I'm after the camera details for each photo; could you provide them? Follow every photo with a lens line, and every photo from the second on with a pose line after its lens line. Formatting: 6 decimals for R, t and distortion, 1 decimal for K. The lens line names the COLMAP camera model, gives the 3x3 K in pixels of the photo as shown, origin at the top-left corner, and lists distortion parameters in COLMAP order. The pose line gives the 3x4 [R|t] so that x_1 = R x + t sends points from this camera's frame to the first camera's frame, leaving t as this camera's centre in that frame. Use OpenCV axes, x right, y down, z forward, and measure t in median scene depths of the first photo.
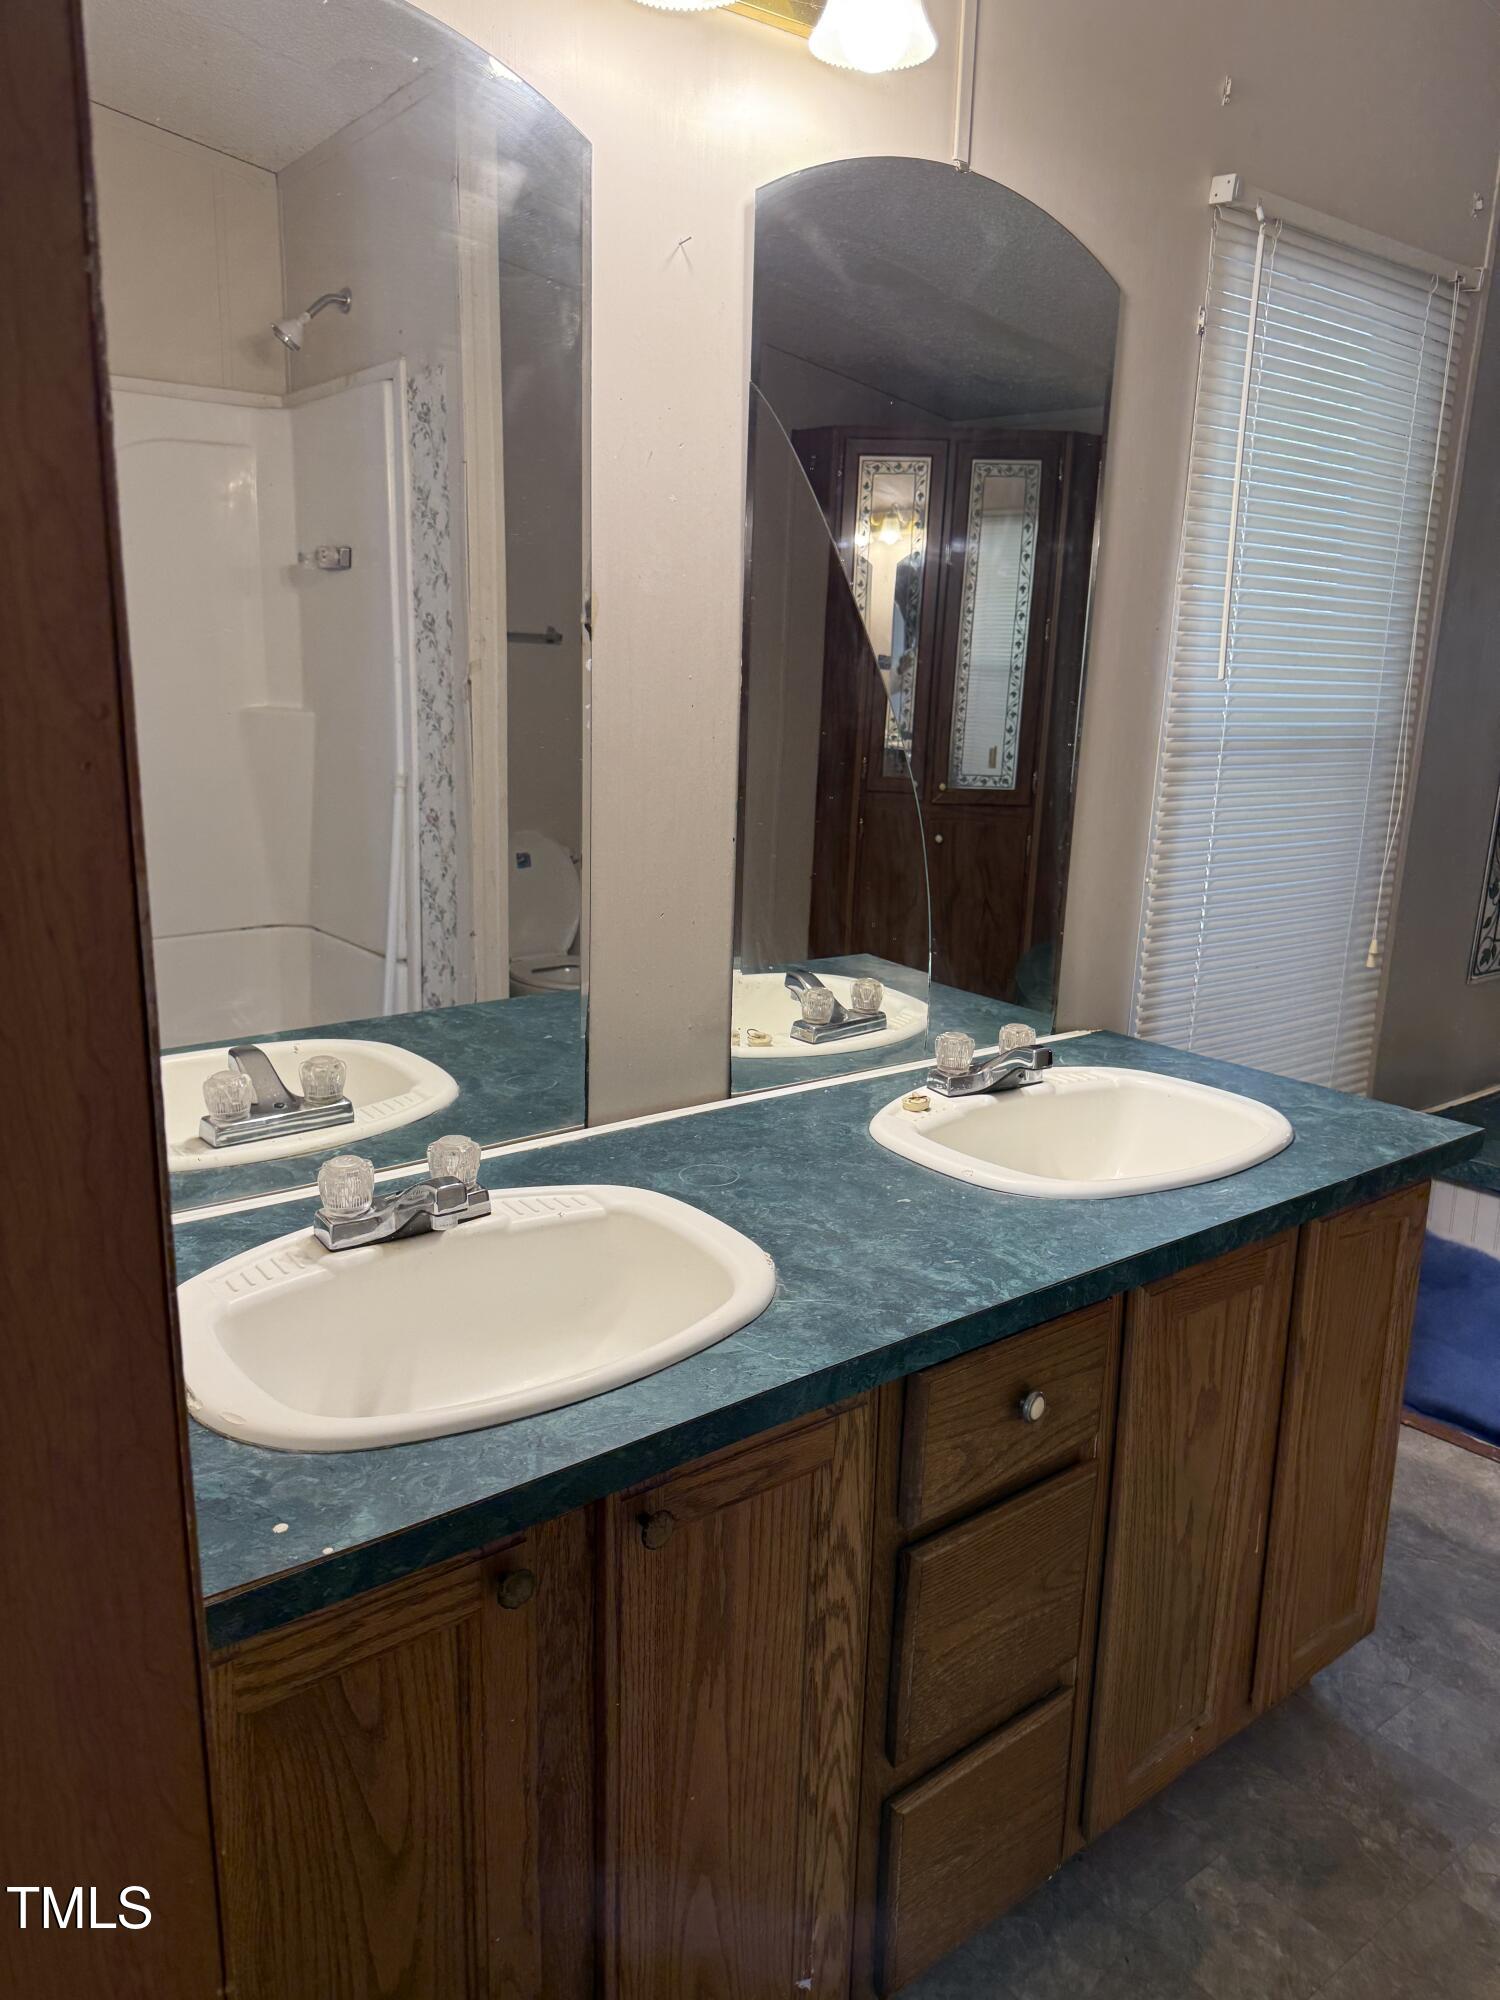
lens RADIAL K [[1412.5, 0, 750.0], [0, 1412.5, 1000.0], [0, 0, 1]] dist [0.065815, -0.095111]
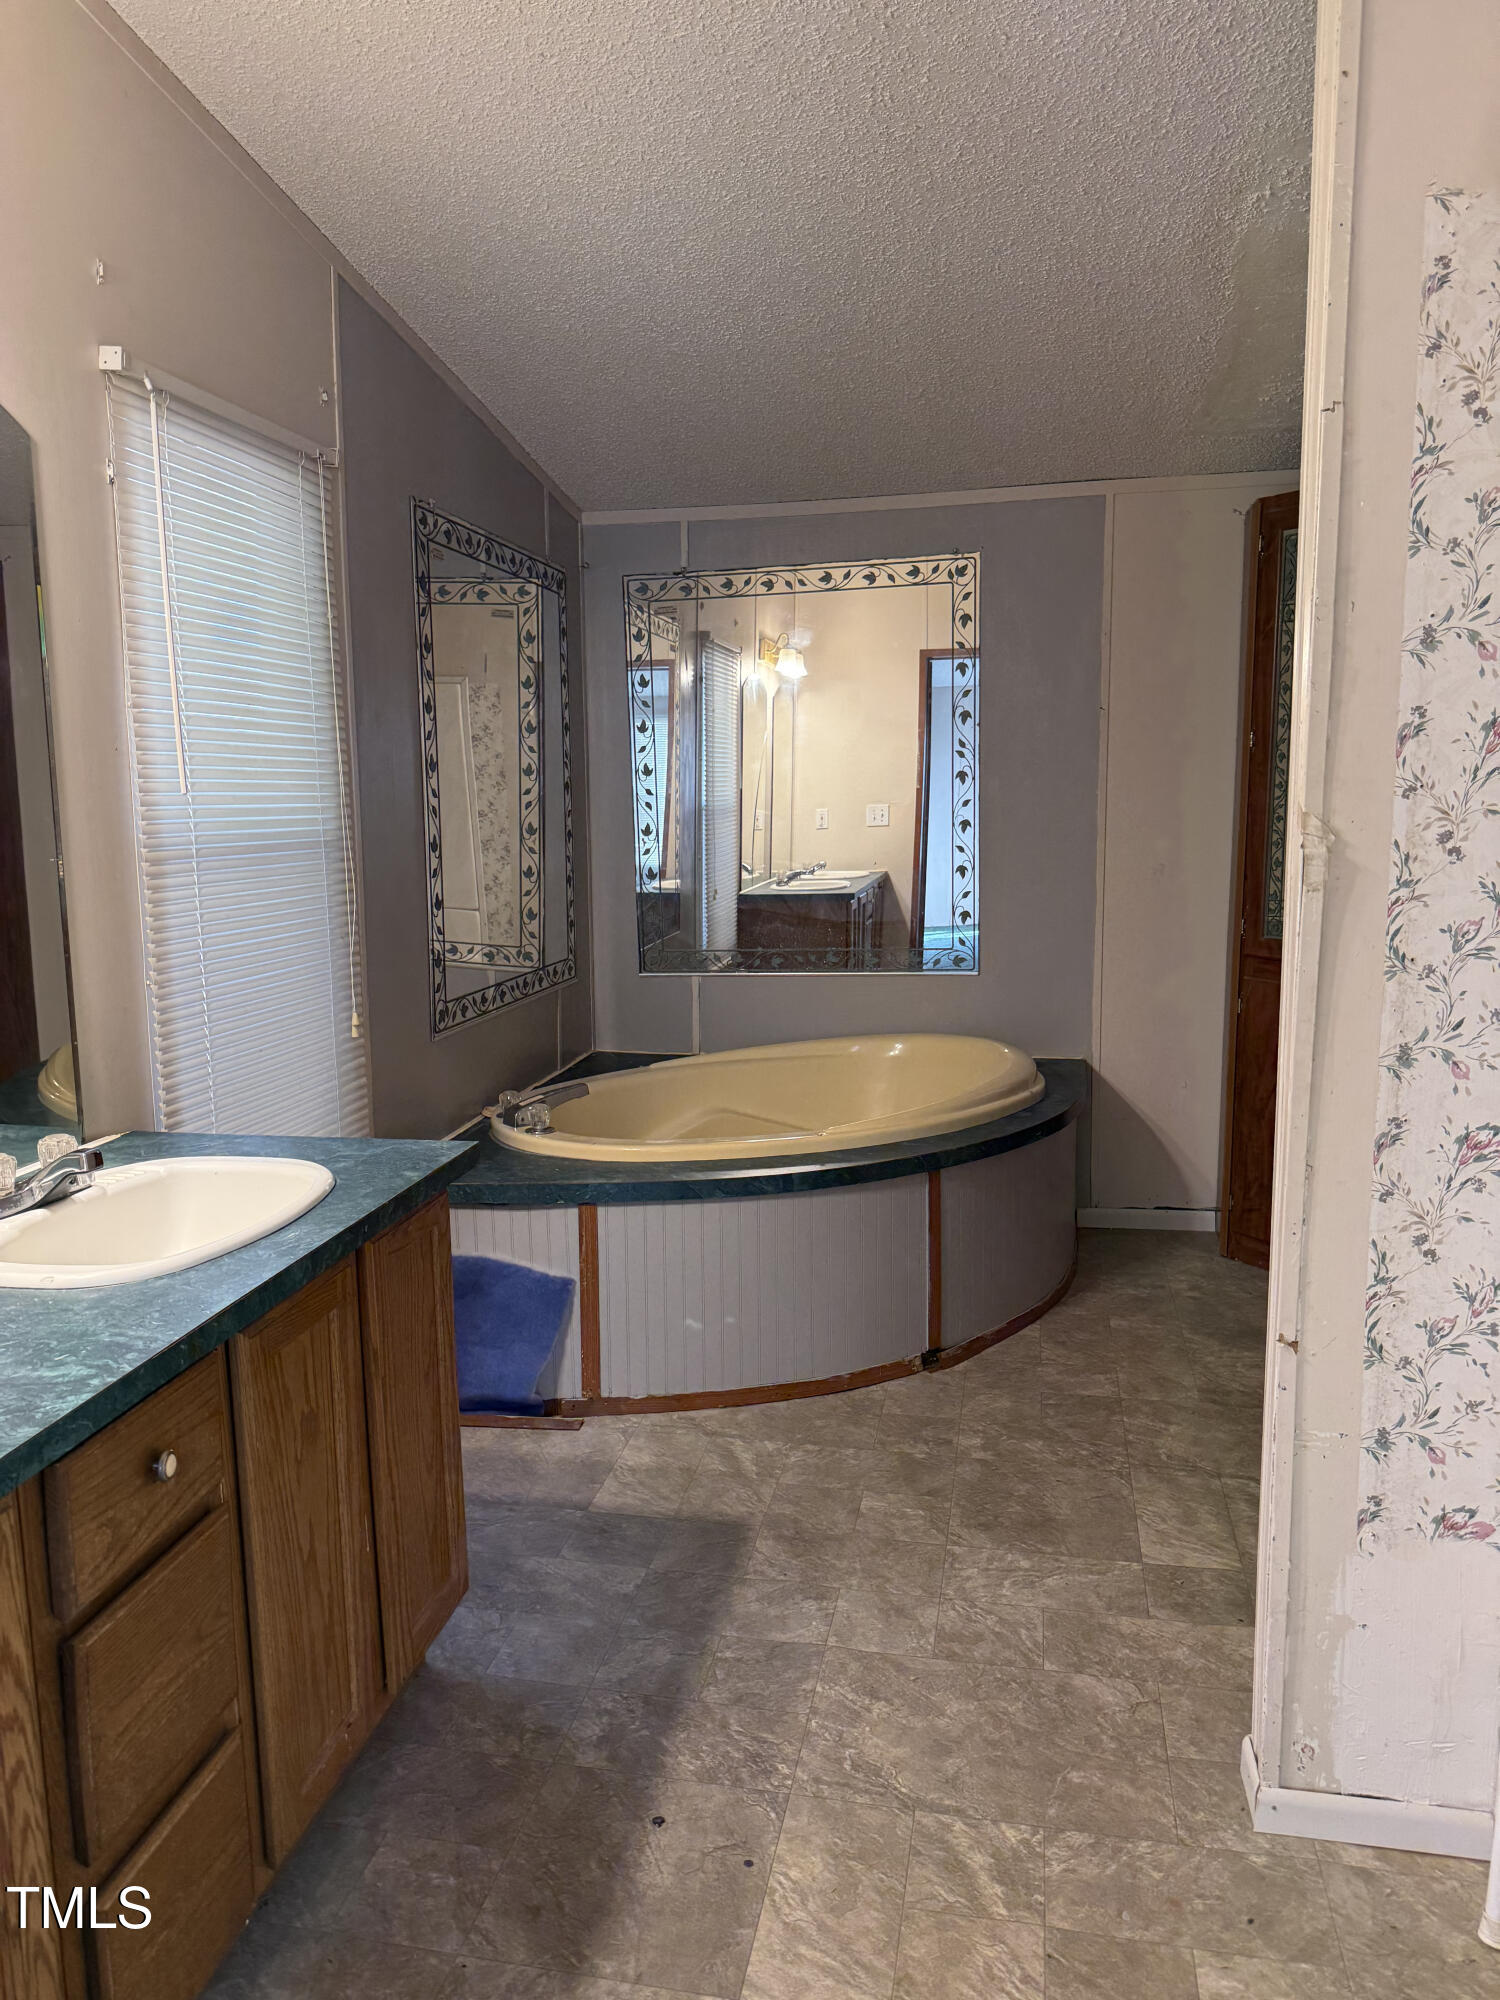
lens RADIAL K [[1425.3, 0, 750.0], [0, 1425.3, 1000.0], [0, 0, 1]] dist [0.072235, -0.114181]
pose [[0.749368, -0.132006, 0.648862, -0.100862], [0.183657, 0.982916, -0.012137, 0.028710], [-0.636174, 0.128263, 0.760809, -0.114771]]
